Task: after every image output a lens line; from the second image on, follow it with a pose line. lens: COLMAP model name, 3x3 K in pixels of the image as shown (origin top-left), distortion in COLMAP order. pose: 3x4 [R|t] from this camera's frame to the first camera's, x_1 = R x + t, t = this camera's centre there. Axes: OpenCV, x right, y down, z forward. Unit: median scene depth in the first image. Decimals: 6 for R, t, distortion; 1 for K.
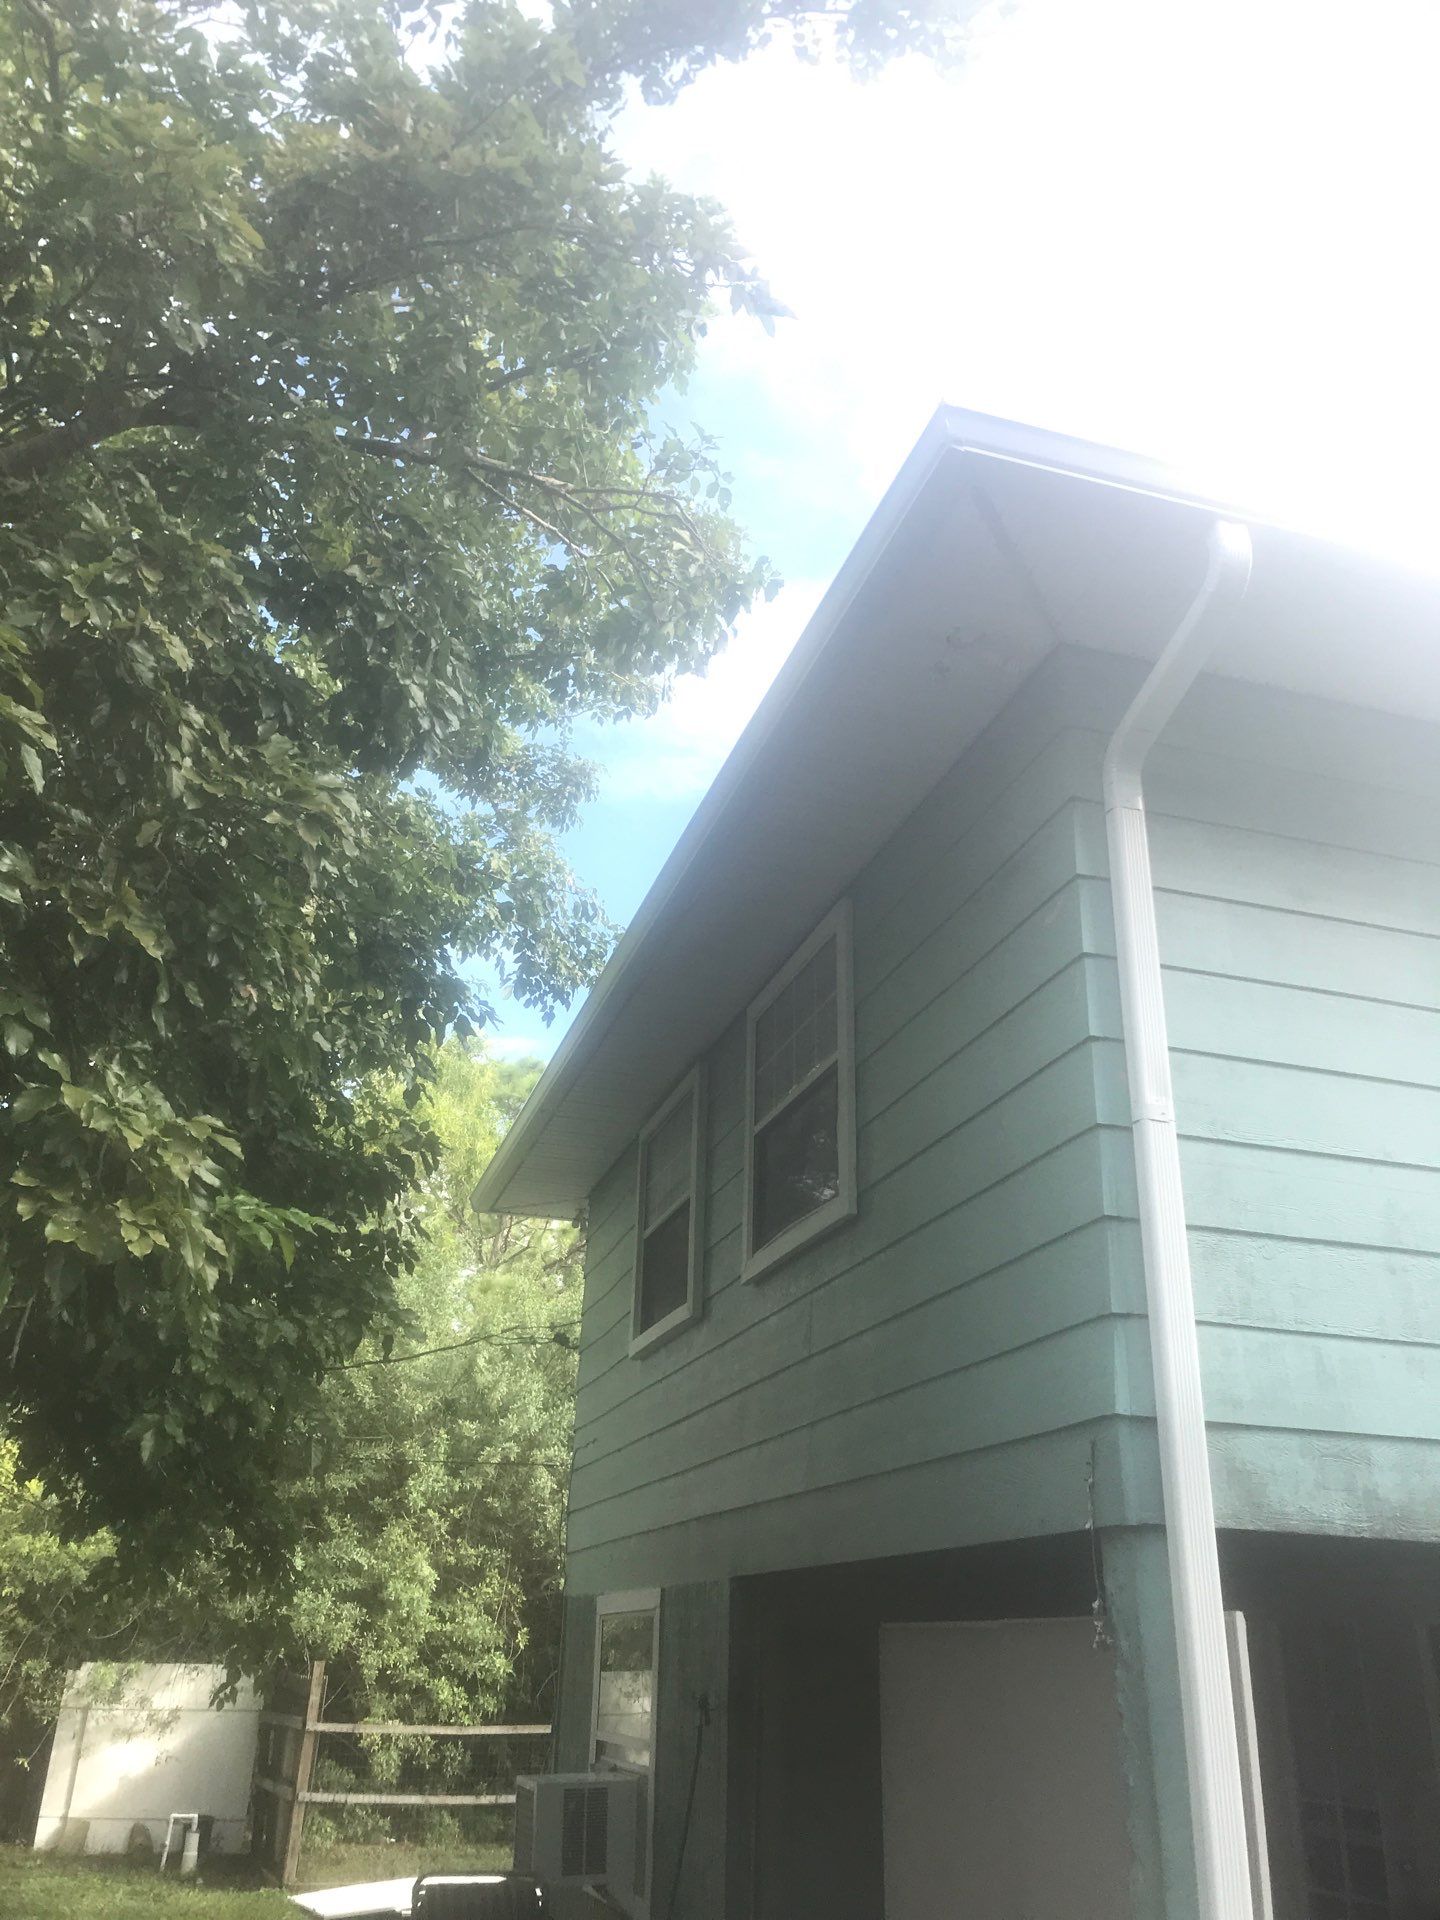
lens RADIAL K [[1624.6, 0, 718.7], [0, 1624.6, 1000.5], [0, 0, 1]] dist [0.053541, -0.124572]
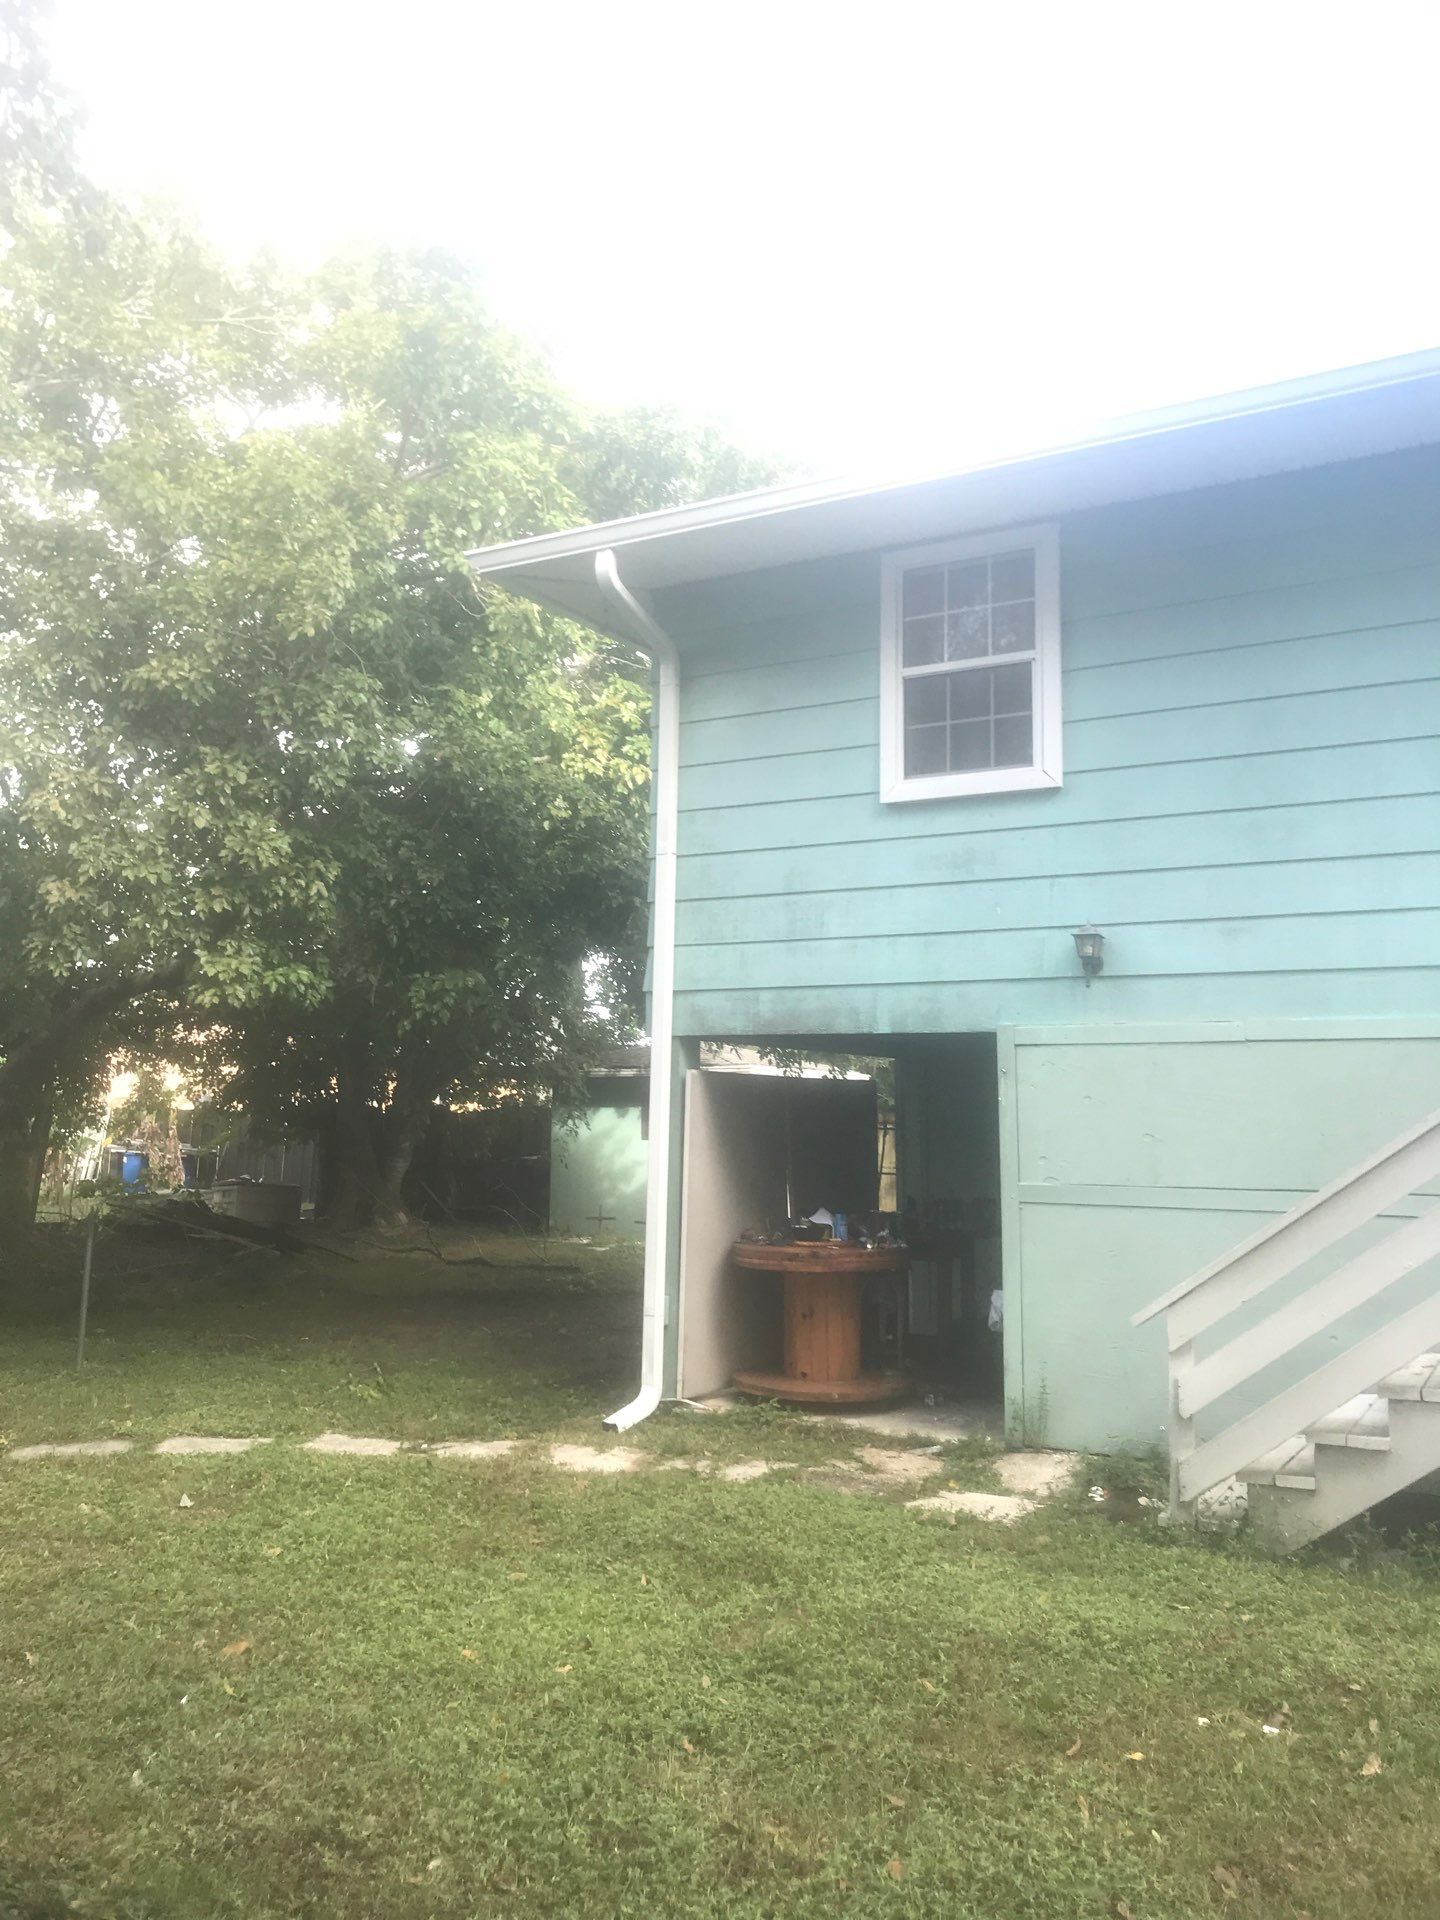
lens RADIAL K [[1642.8, 0, 718.7], [0, 1642.8, 929.3], [0, 0, 1]] dist [0.070369, -0.126636]
pose [[0.669976, -0.094389, -0.736358, 1.839018], [0.297500, 0.942894, 0.149817, -0.132009], [0.680166, -0.319440, 0.659797, -0.390426]]
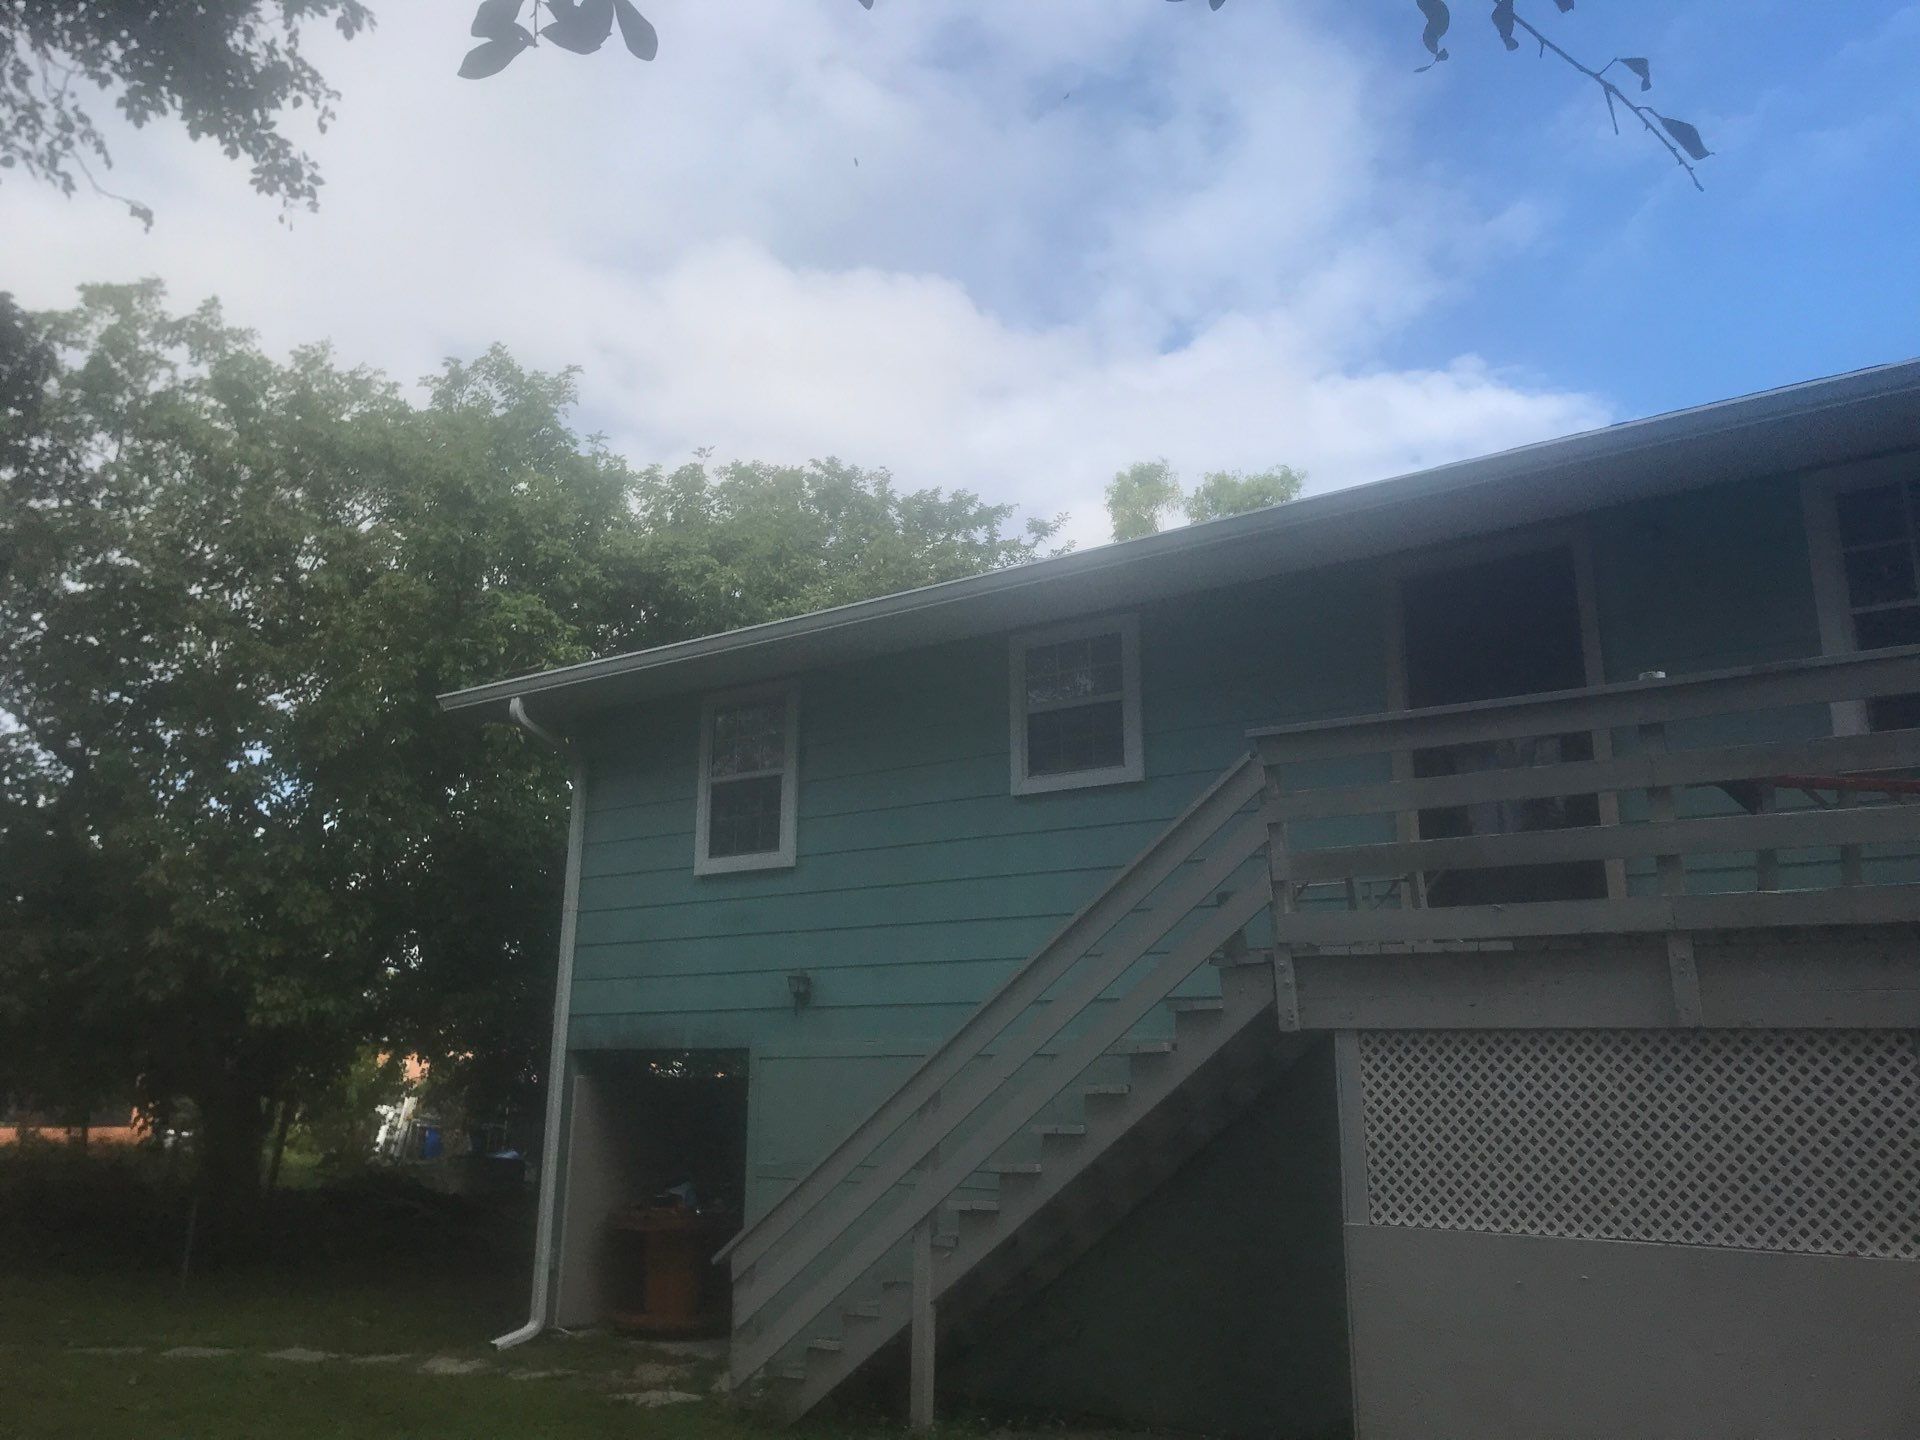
lens RADIAL K [[1642.8, 0, 949.1], [0, 1642.8, 714.8], [0, 0, 1]] dist [0.070369, -0.126636]
pose [[0.562459, -0.193115, -0.803957, 2.980941], [0.326829, 0.945082, 0.001639, -0.040387], [0.759489, -0.263678, 0.594685, -0.132112]]
